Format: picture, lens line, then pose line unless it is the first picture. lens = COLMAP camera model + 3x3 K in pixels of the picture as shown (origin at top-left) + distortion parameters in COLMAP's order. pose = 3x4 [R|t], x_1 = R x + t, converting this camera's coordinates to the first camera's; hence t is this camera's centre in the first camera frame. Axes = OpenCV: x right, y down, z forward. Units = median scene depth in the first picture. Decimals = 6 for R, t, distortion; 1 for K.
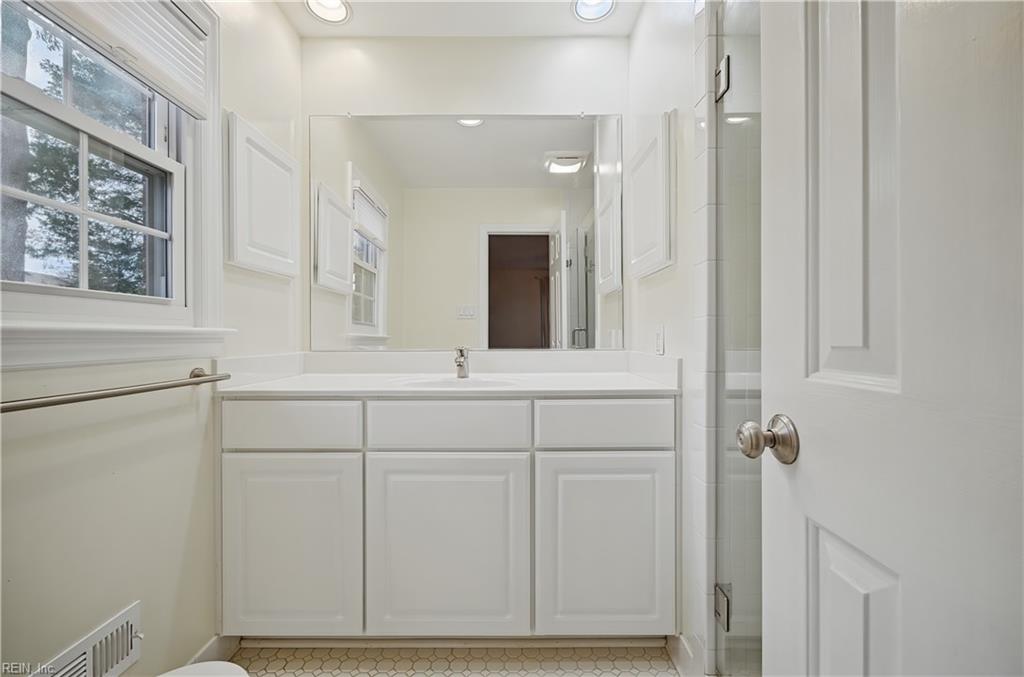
lens RADIAL K [[408.5, 0, 512.6], [0, 408.5, 342.6], [0, 0, 1]] dist [-0.000964, -0.000654]
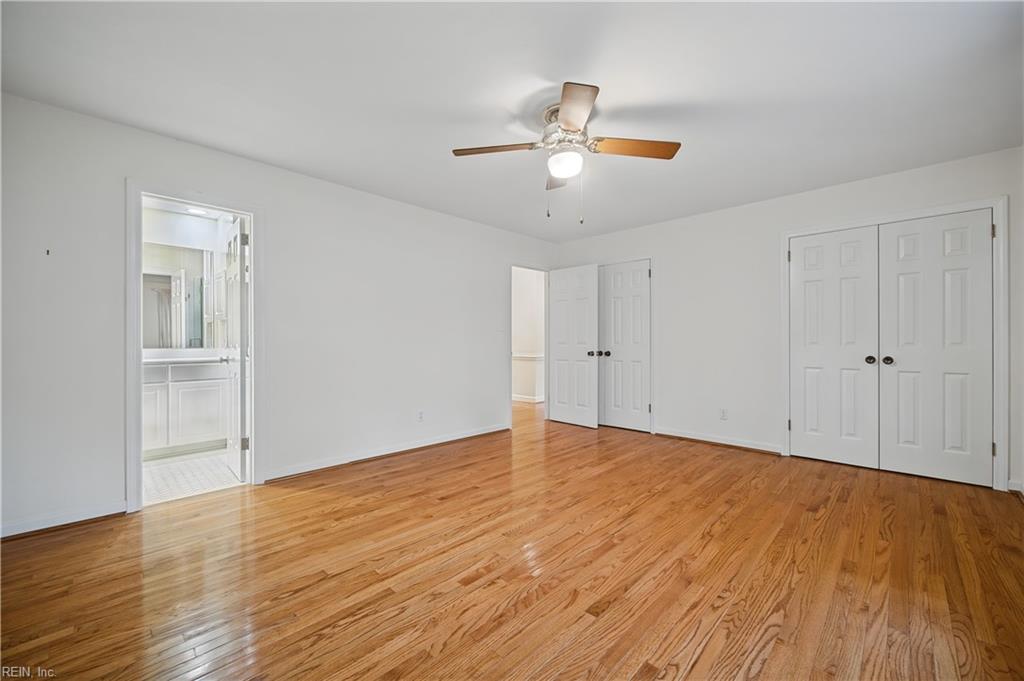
lens RADIAL K [[408.5, 0, 519.9], [0, 408.5, 342.5], [0, 0, 1]] dist [-0.000964, -0.000654]
pose [[0.693602, -0.005218, 0.720340, -0.126410], [0.001106, 0.999980, 0.006178, -0.021760], [-0.720358, -0.003488, 0.693594, -1.186771]]
